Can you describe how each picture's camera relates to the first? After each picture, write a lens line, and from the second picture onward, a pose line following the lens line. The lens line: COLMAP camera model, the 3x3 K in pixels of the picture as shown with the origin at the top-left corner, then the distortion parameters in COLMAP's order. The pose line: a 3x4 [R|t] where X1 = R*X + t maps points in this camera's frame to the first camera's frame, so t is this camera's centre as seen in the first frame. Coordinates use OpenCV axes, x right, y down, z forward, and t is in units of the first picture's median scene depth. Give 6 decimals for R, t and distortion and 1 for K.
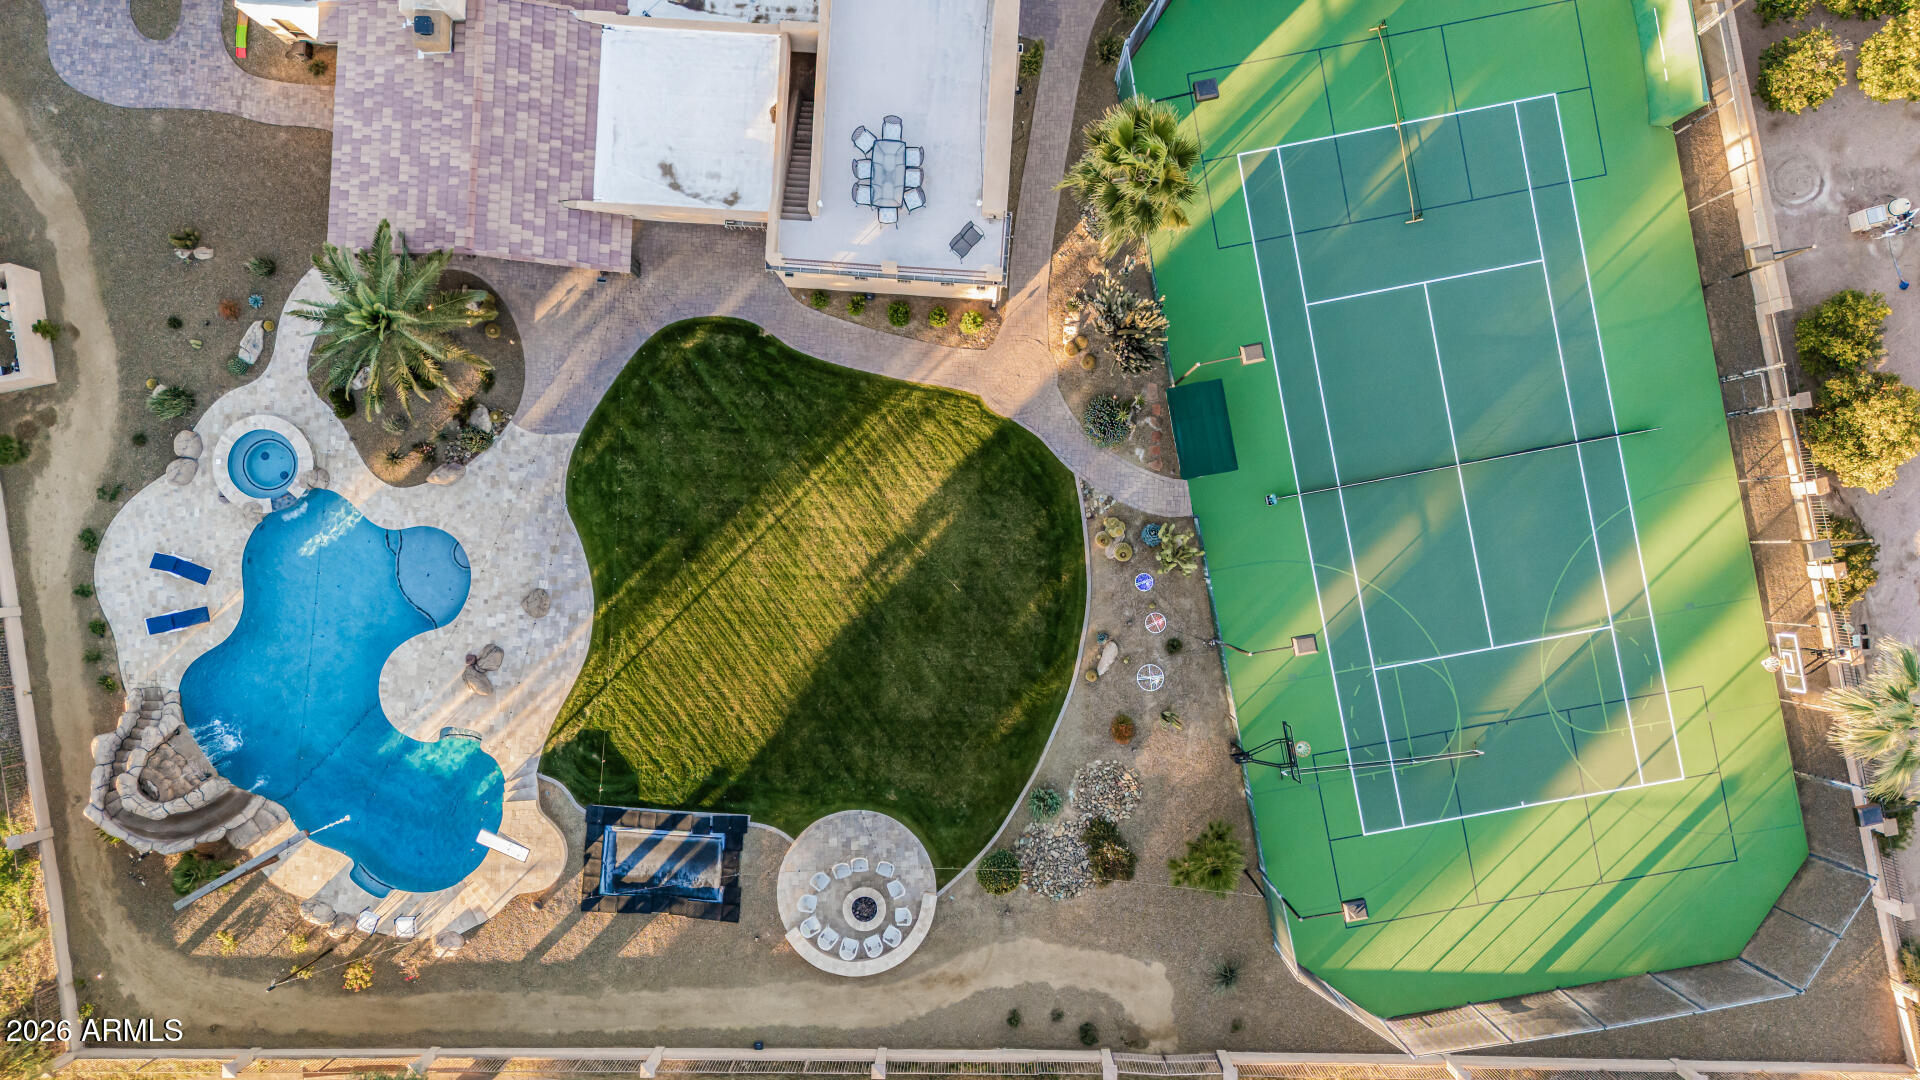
lens RADIAL K [[1415.2, 0, 969.0], [0, 1415.2, 545.6], [0, 0, 1]] dist [0.086831, -0.088921]
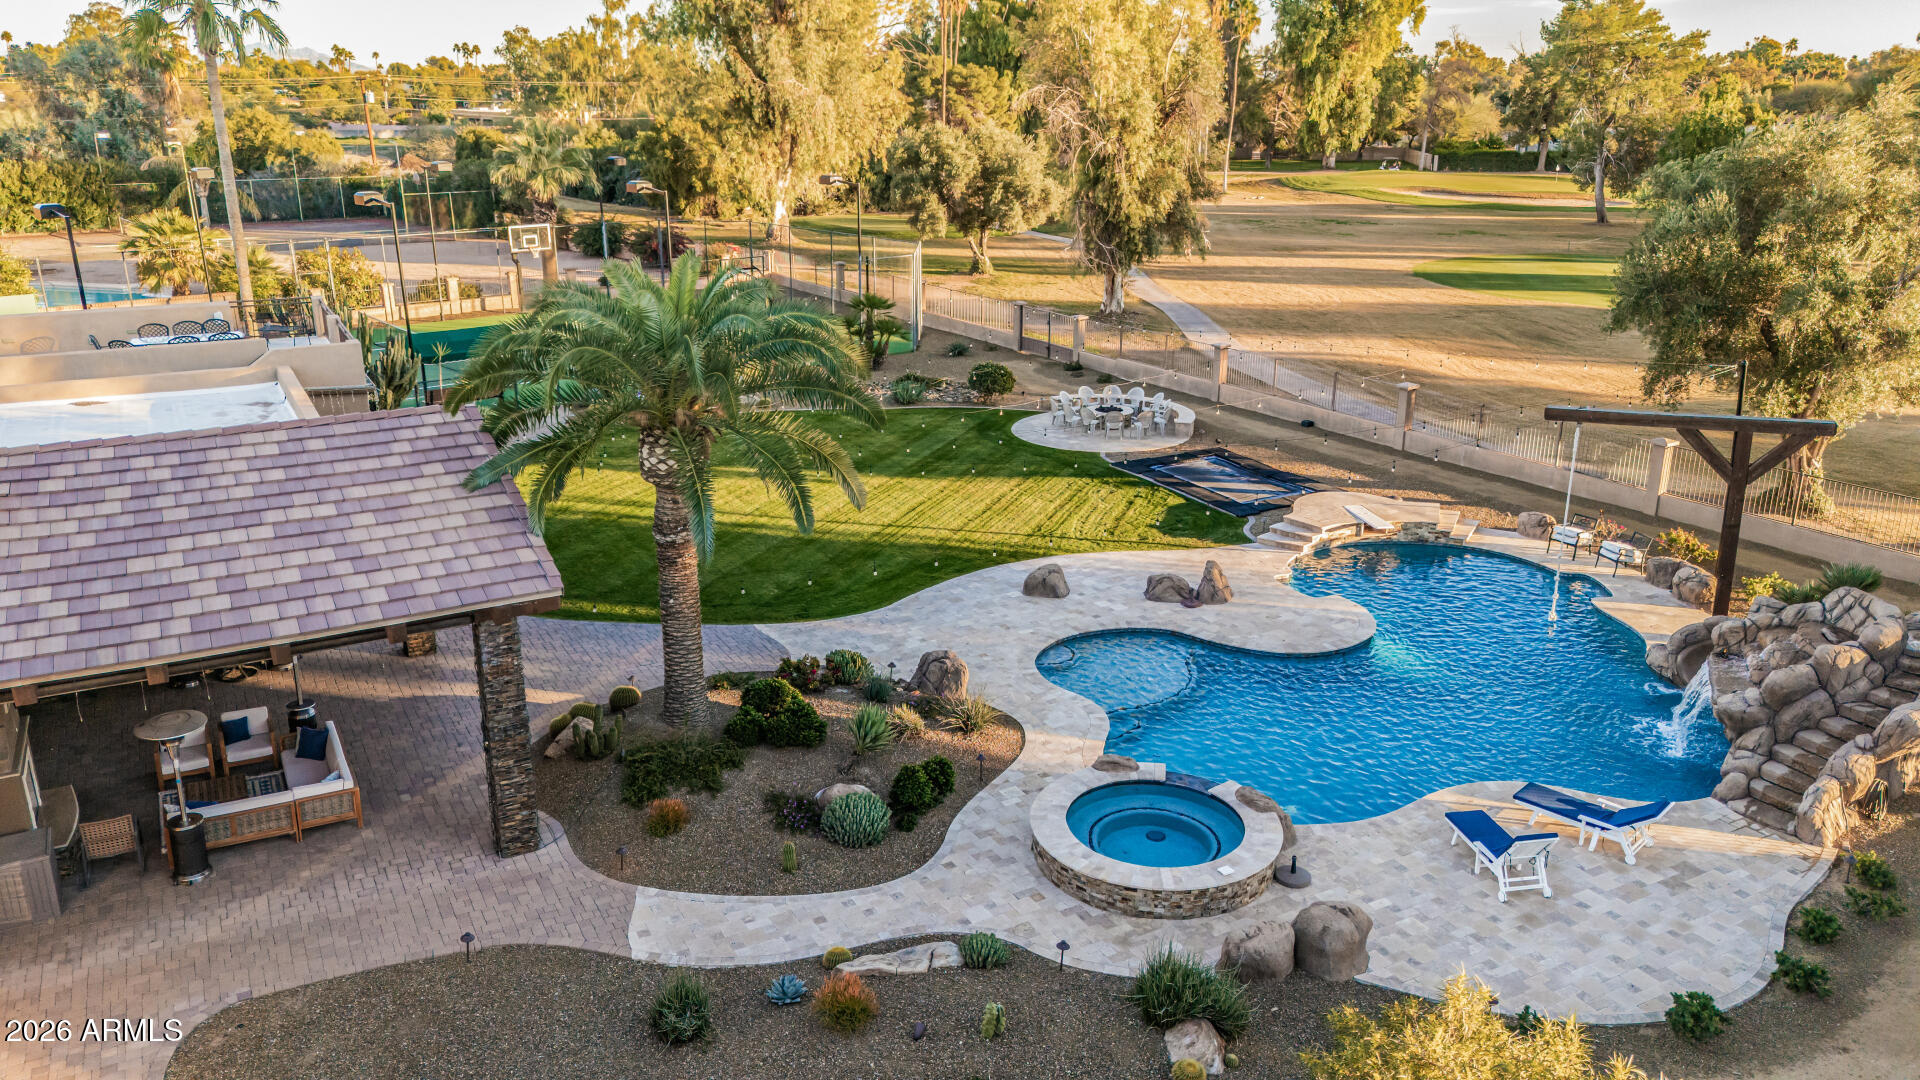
lens RADIAL K [[1415.2, 0, 969.0], [0, 1415.2, 545.6], [0, 0, 1]] dist [0.086831, -0.088921]
pose [[-0.535997, -0.254428, 0.804968, -0.761689], [0.843648, -0.126333, 0.521822, -0.295513], [-0.031072, 0.958805, 0.282362, 0.818776]]
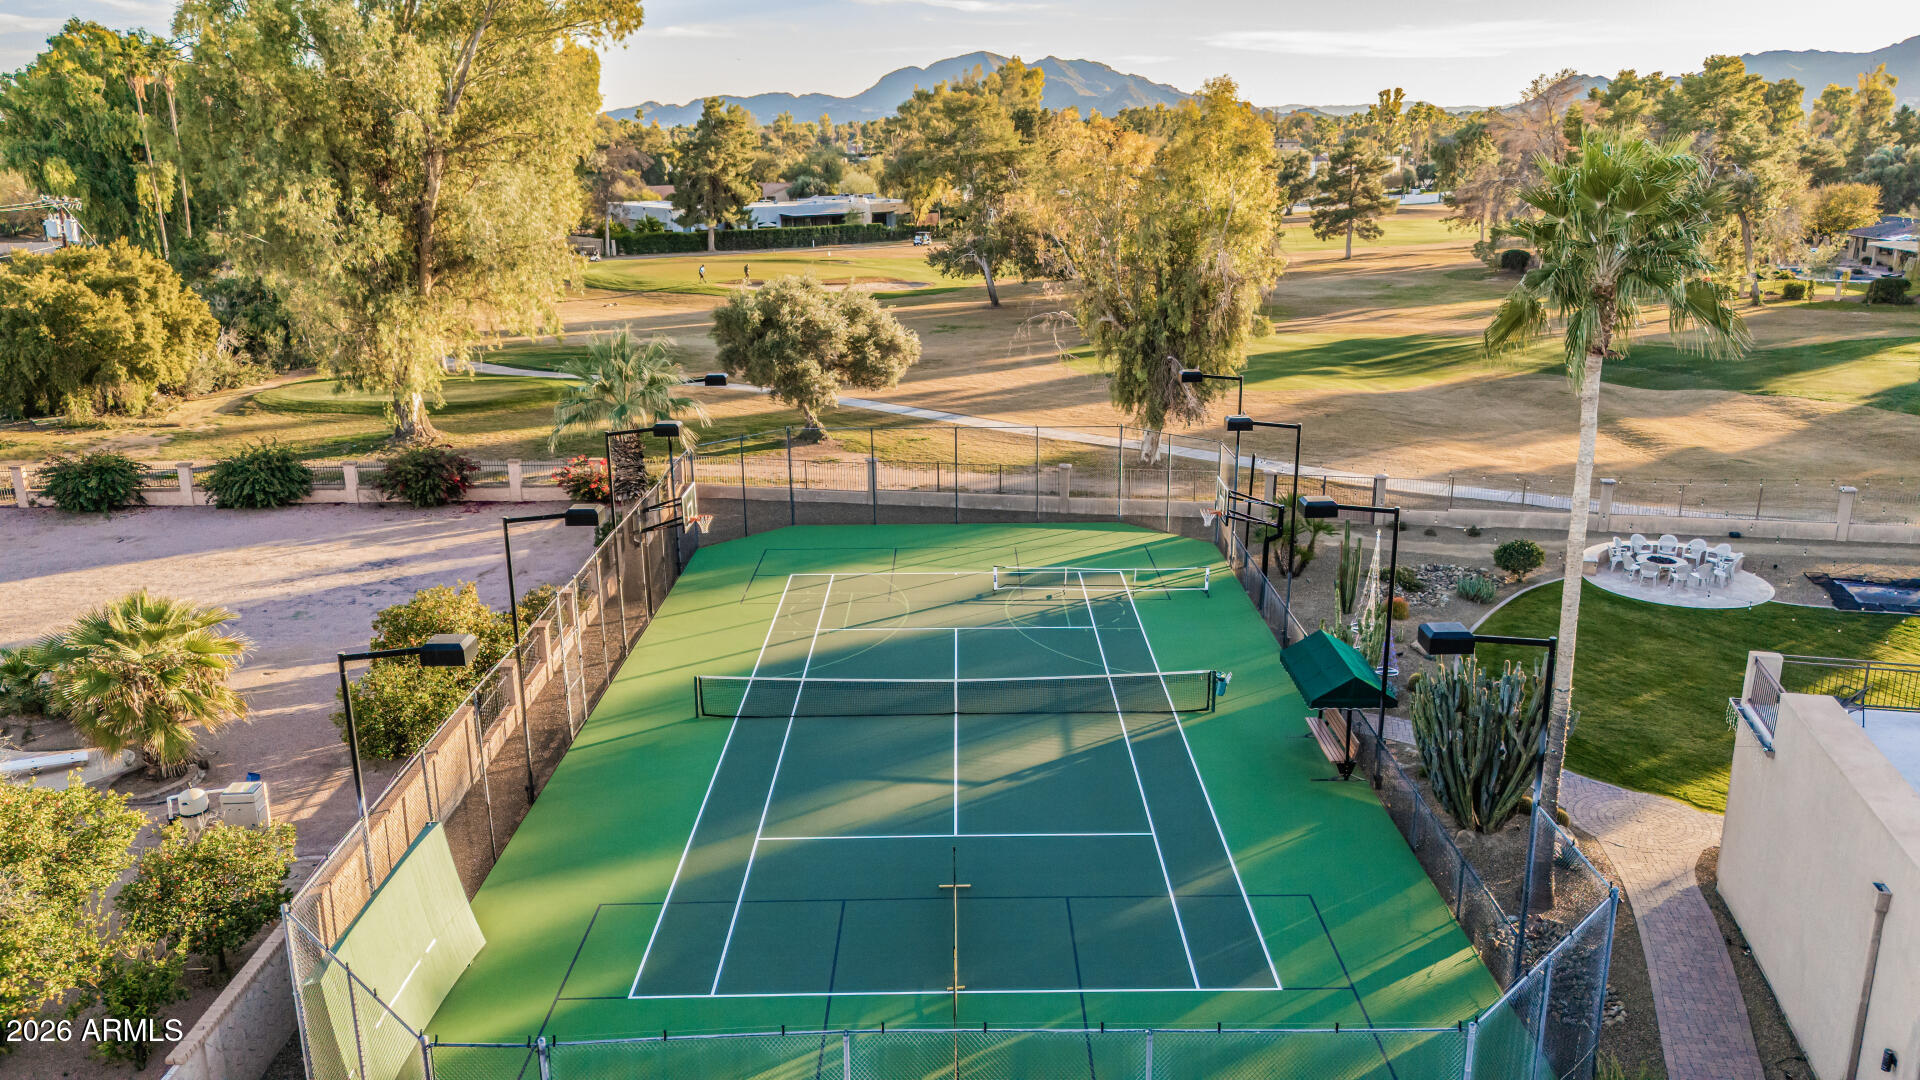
lens RADIAL K [[1403.0, 0, 956.3], [0, 1403.0, 548.8], [0, 0, 1]] dist [0.080090, -0.087824]
pose [[-0.982743, -0.035268, 0.181582, 0.213727], [0.184645, -0.245609, 0.951621, -0.723636], [0.011036, 0.968727, 0.247882, 0.740087]]
